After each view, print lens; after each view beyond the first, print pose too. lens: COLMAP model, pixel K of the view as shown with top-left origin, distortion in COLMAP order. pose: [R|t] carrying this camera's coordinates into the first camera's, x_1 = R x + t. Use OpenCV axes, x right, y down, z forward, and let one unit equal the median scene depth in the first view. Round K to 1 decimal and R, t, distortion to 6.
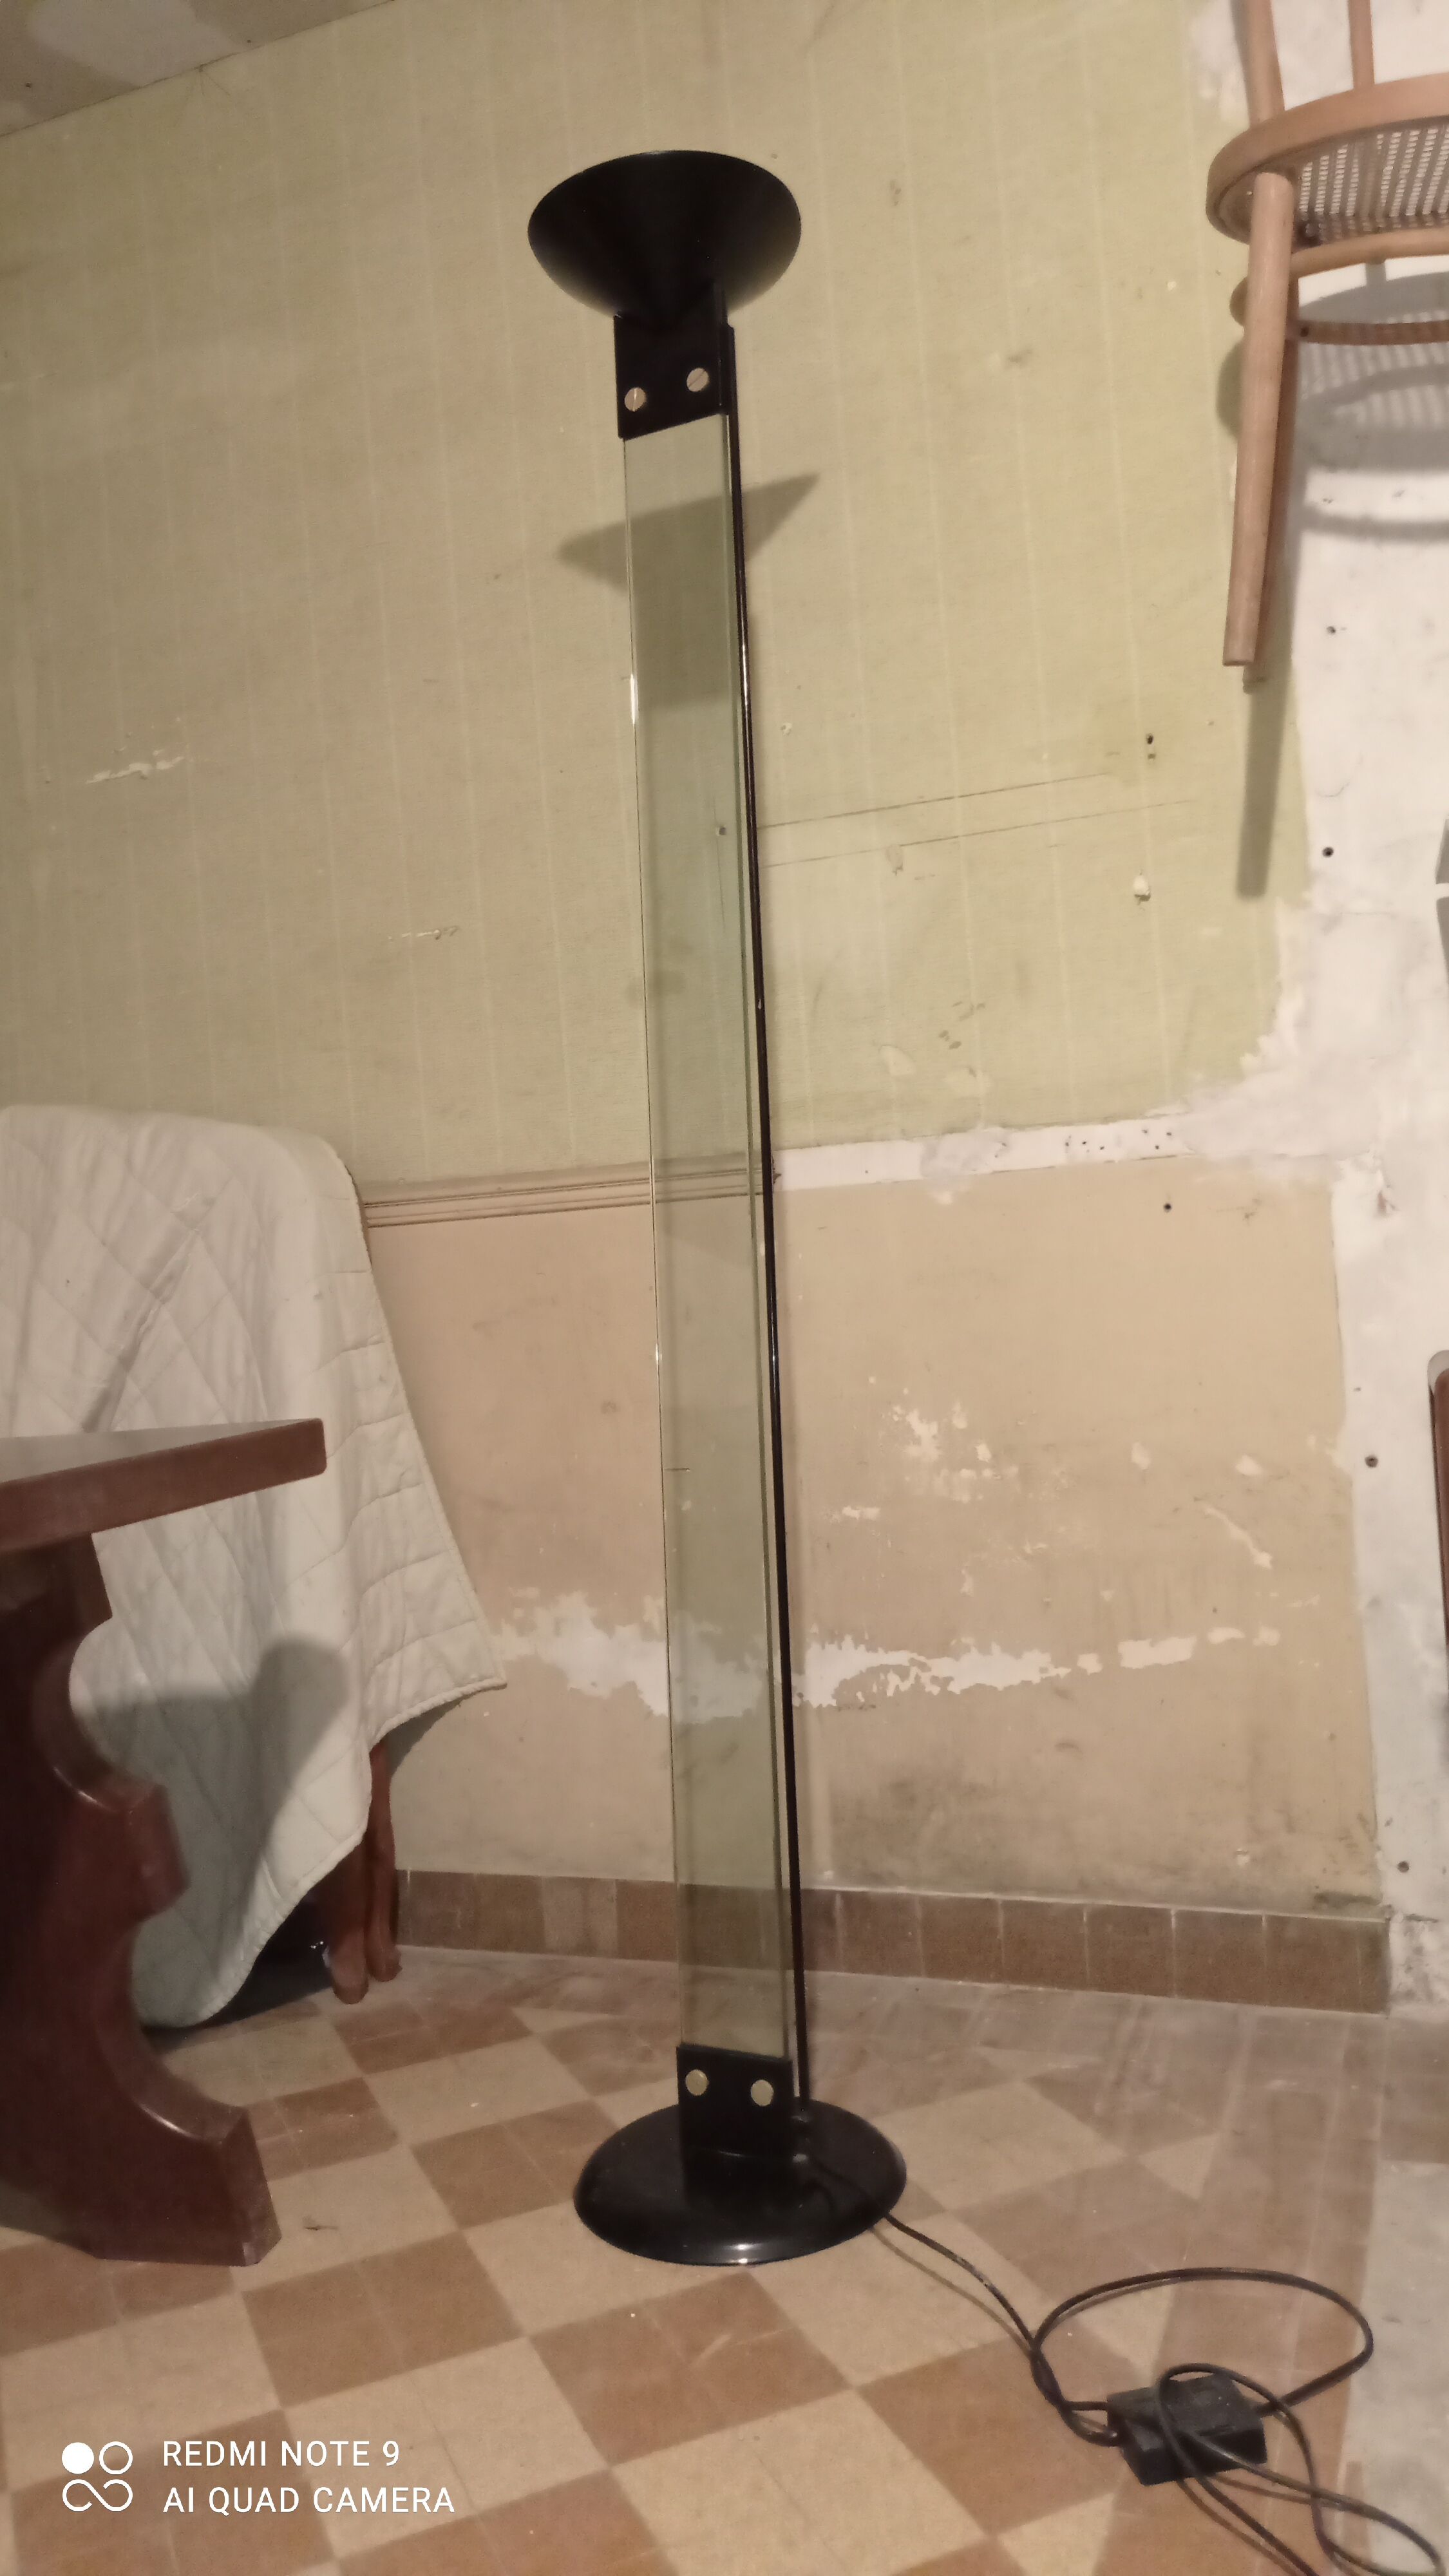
lens RADIAL K [[1910.9, 0, 726.9], [0, 1910.9, 1283.8], [0, 0, 1]] dist [0.013235, 0.001790]
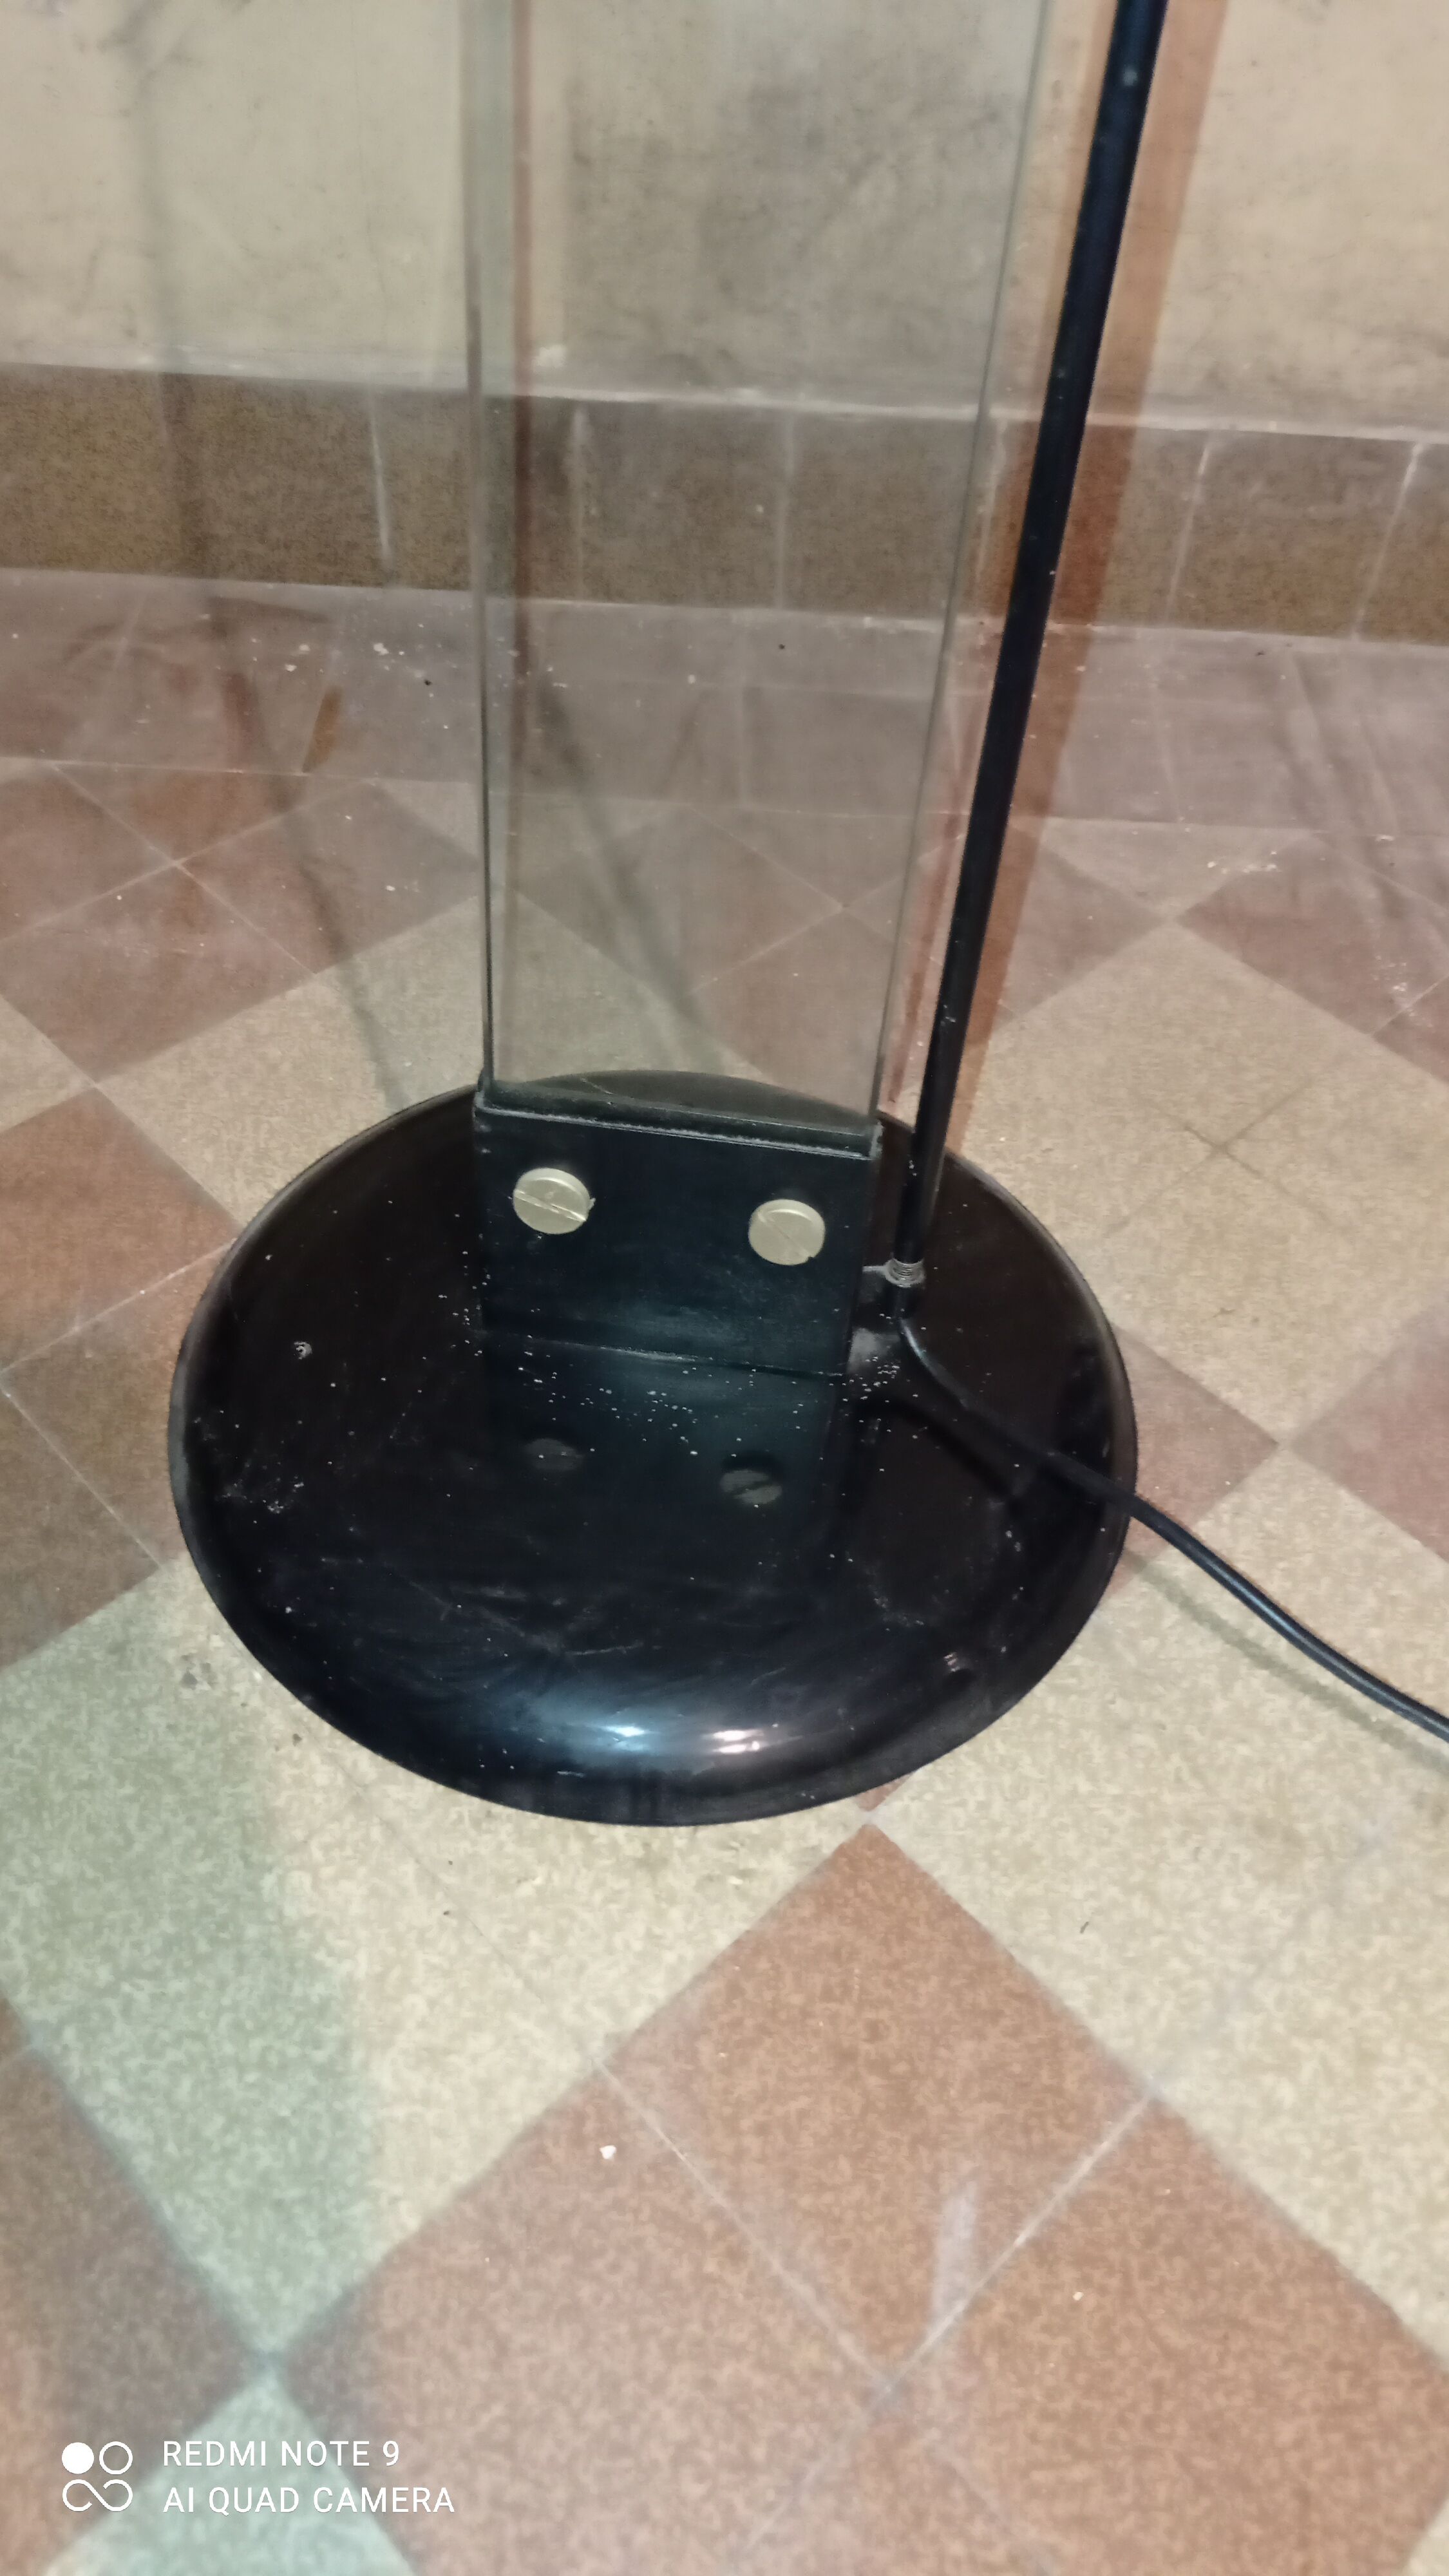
lens RADIAL K [[1910.9, 0, 697.6], [0, 1910.9, 1263.1], [0, 0, 1]] dist [0.013235, 0.001790]
pose [[0.934271, -0.172372, 0.312132, -0.076384], [-0.108733, 0.695964, 0.709796, 0.170464], [-0.339582, -0.697081, 0.631477, 0.662670]]
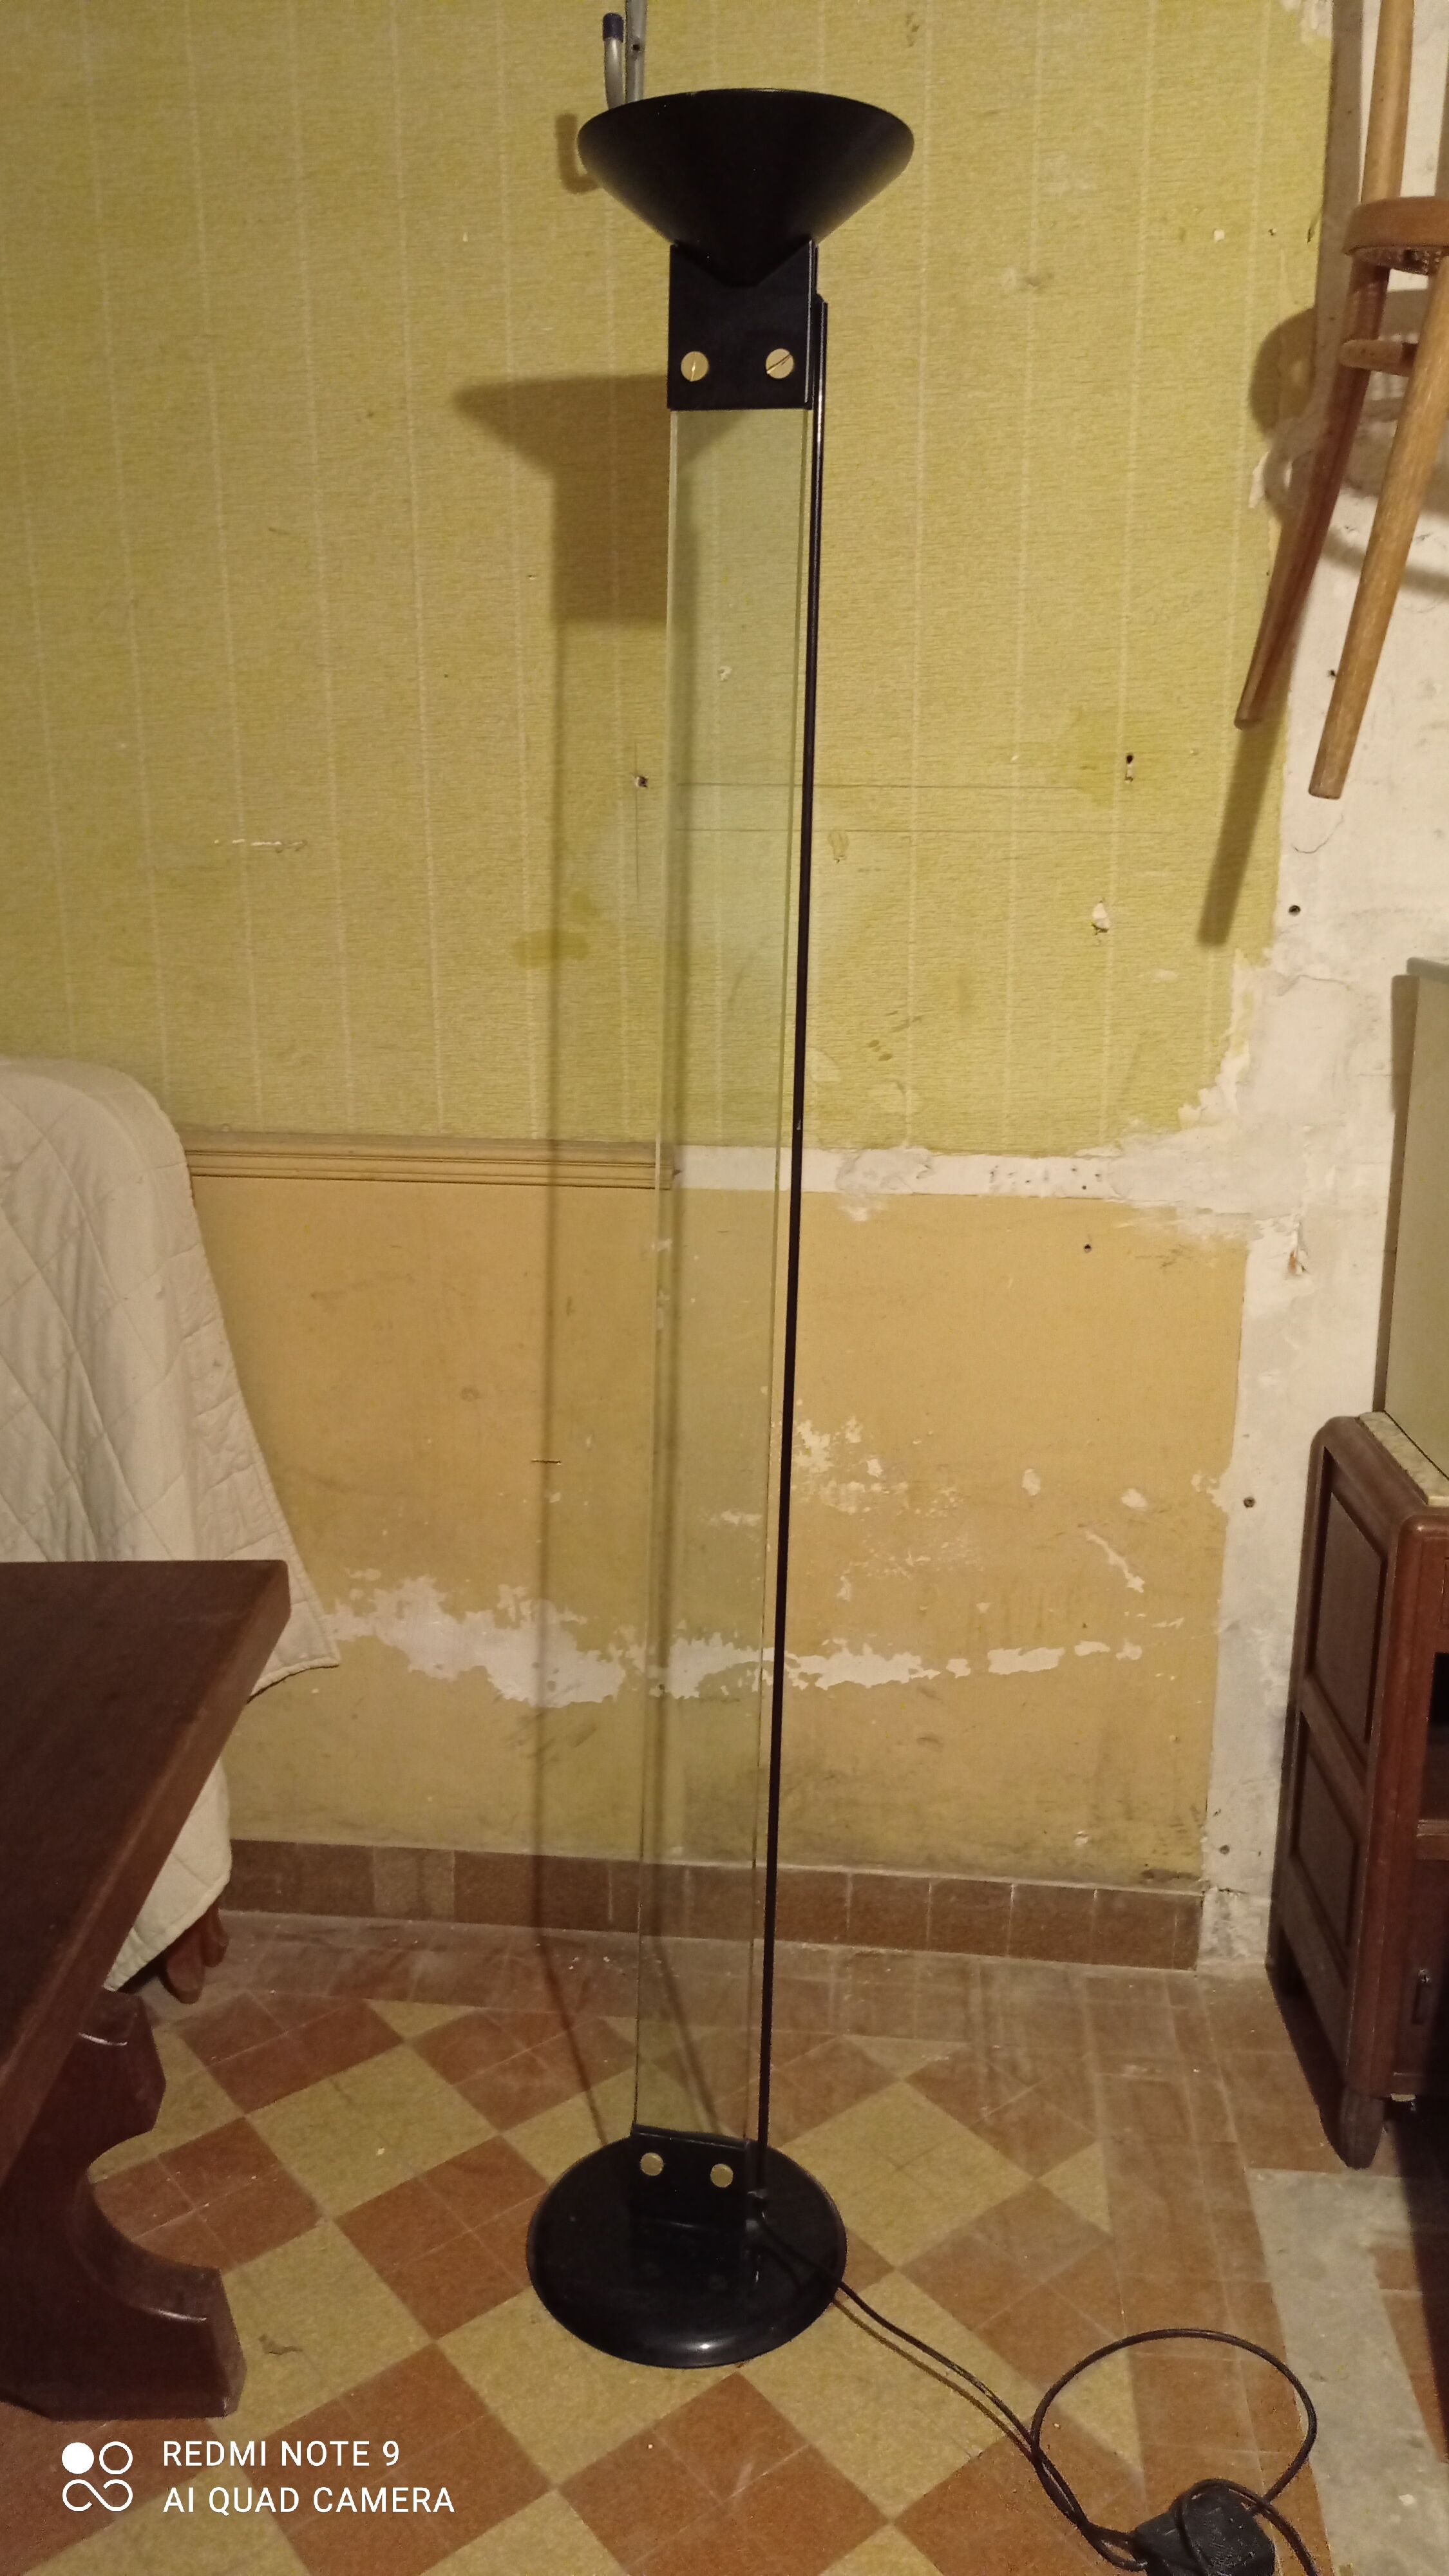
lens RADIAL K [[1910.9, 0, 724.4], [0, 1910.9, 1278.9], [0, 0, 1]] dist [0.013235, 0.001790]
pose [[0.960328, 0.010475, 0.278676, -0.225386], [-0.075557, 0.971690, 0.223850, -0.230886], [-0.268442, -0.236025, 0.933933, 0.120366]]
